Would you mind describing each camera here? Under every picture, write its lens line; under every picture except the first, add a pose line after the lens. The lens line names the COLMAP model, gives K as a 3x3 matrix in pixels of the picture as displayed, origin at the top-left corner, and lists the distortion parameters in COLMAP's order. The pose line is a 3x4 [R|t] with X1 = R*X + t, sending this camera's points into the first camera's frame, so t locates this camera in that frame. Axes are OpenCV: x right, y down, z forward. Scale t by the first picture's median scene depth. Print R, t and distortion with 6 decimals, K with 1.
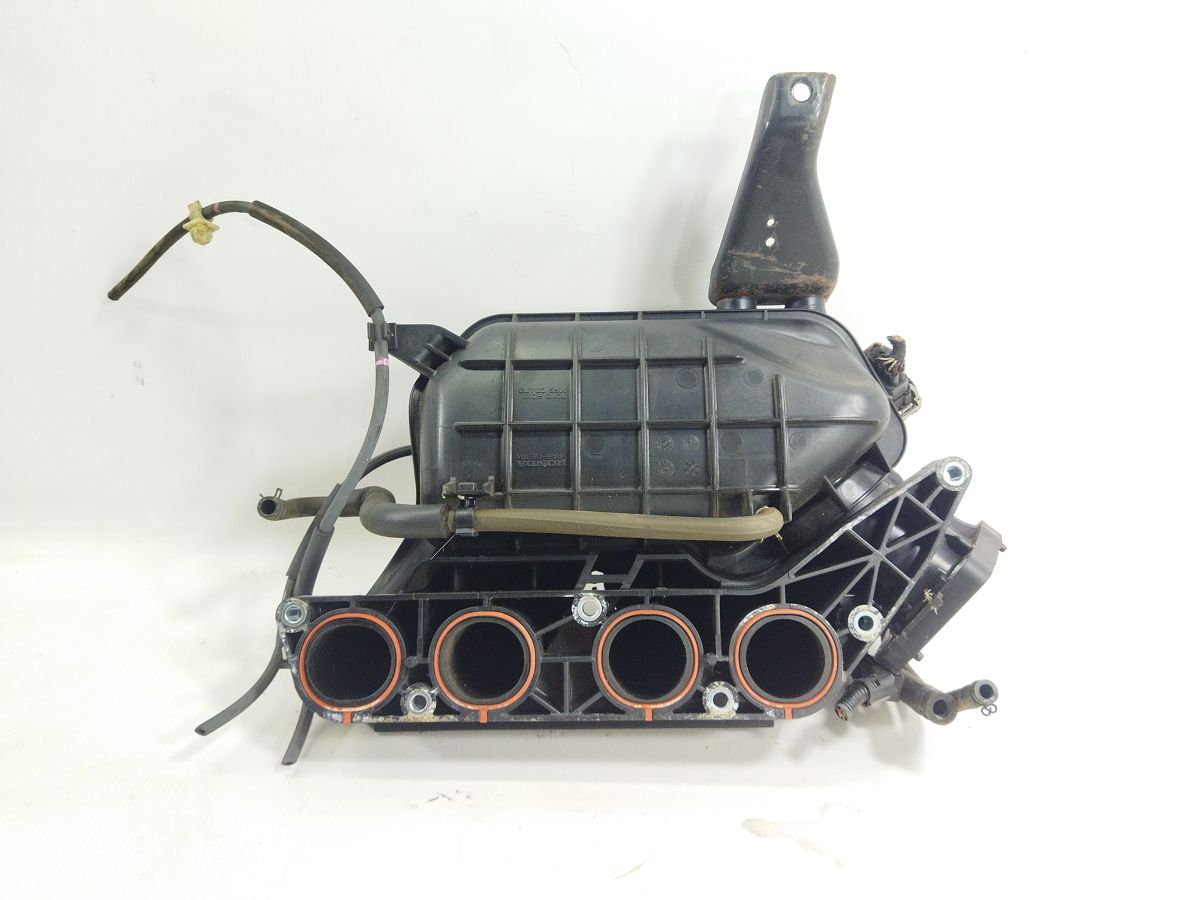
lens RADIAL K [[887.2, 0, 600.0], [0, 887.2, 450.0], [0, 0, 1]] dist [0.094098, 0.001970]
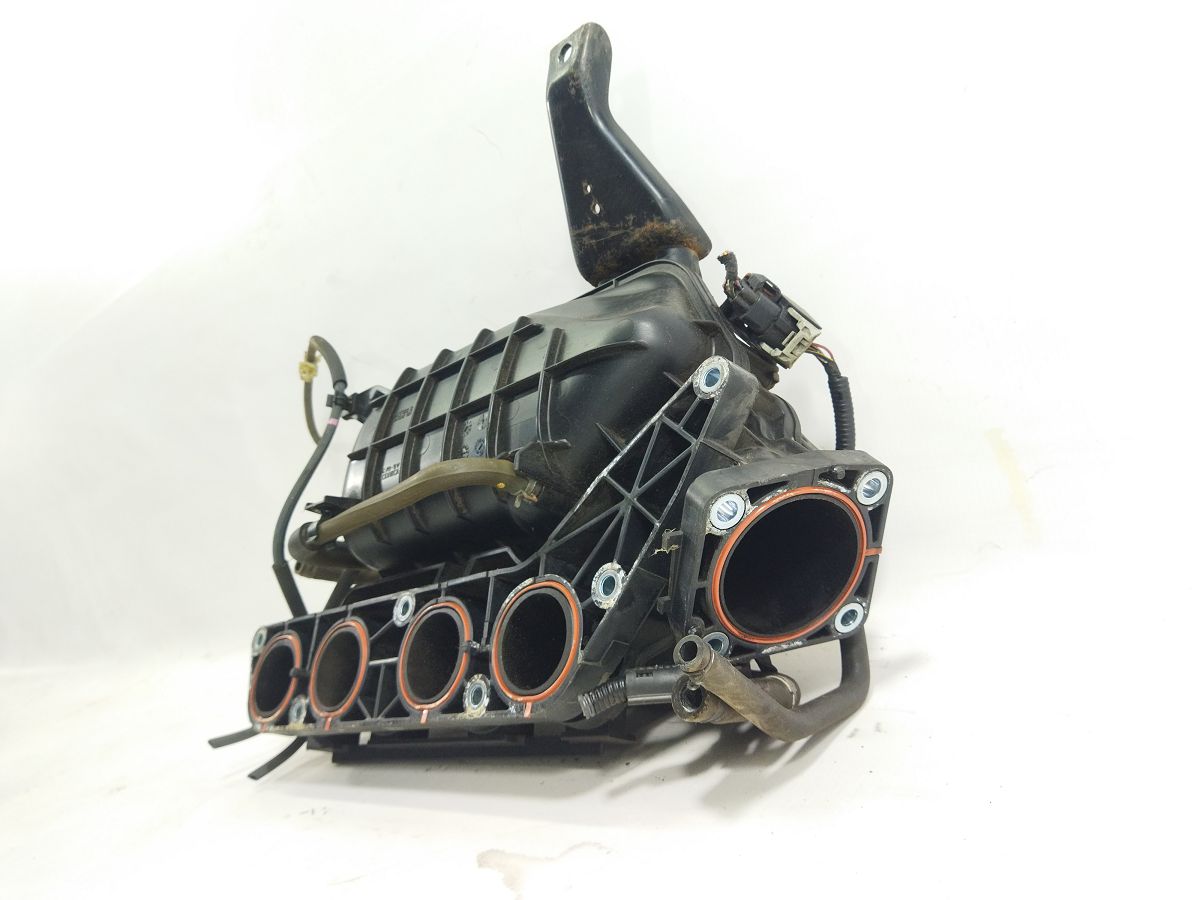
lens RADIAL K [[891.0, 0, 600.0], [0, 891.0, 450.0], [0, 0, 1]] dist [0.041764, 0.000294]
pose [[0.733053, -0.216373, -0.644837, 0.800168], [0.024979, 0.955976, -0.292379, 0.302192], [0.679712, 0.198222, 0.706186, 0.430853]]
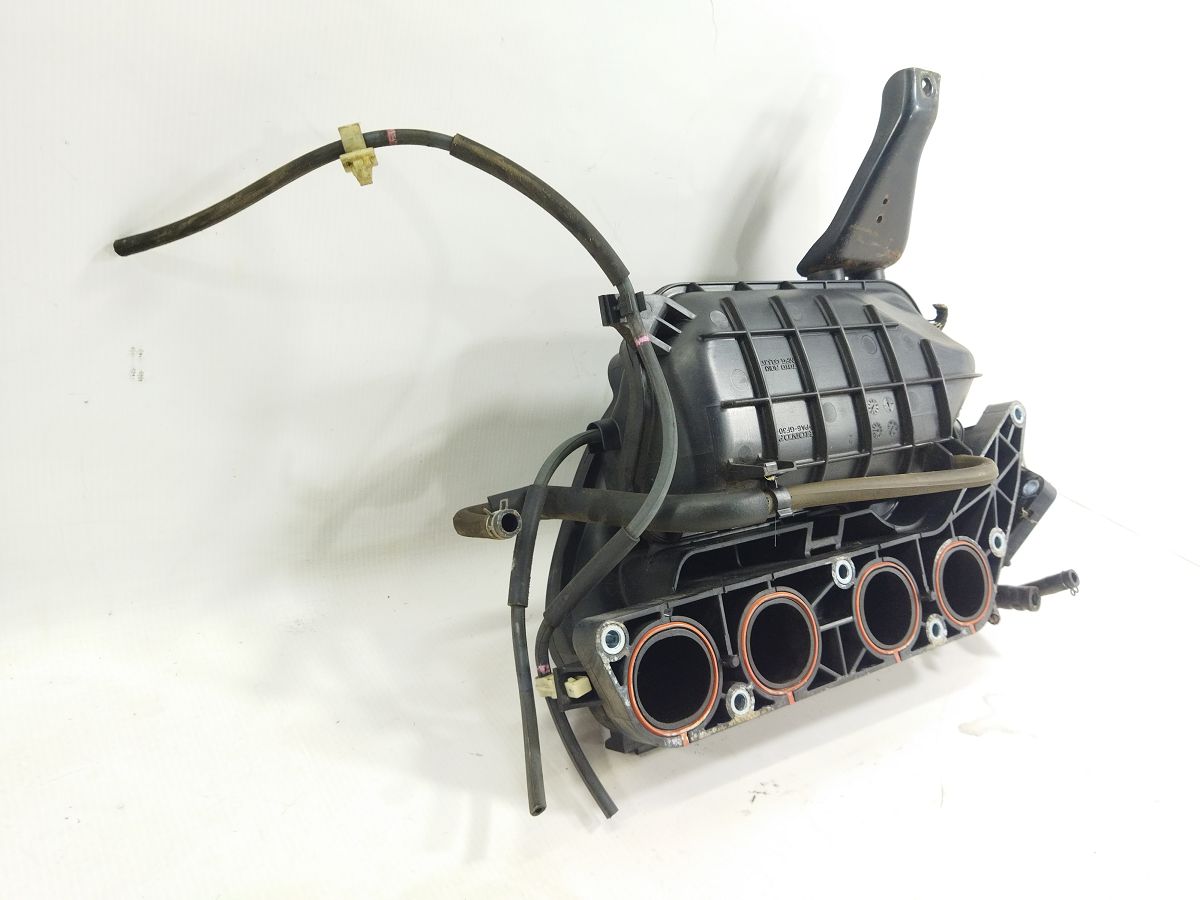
lens RADIAL K [[887.2, 0, 600.0], [0, 887.2, 450.0], [0, 0, 1]] dist [0.094098, 0.001970]
pose [[0.798557, -0.099860, 0.593578, -0.838498], [0.077399, 0.994991, 0.063264, -0.049296], [-0.596922, -0.004577, 0.802286, 0.338263]]
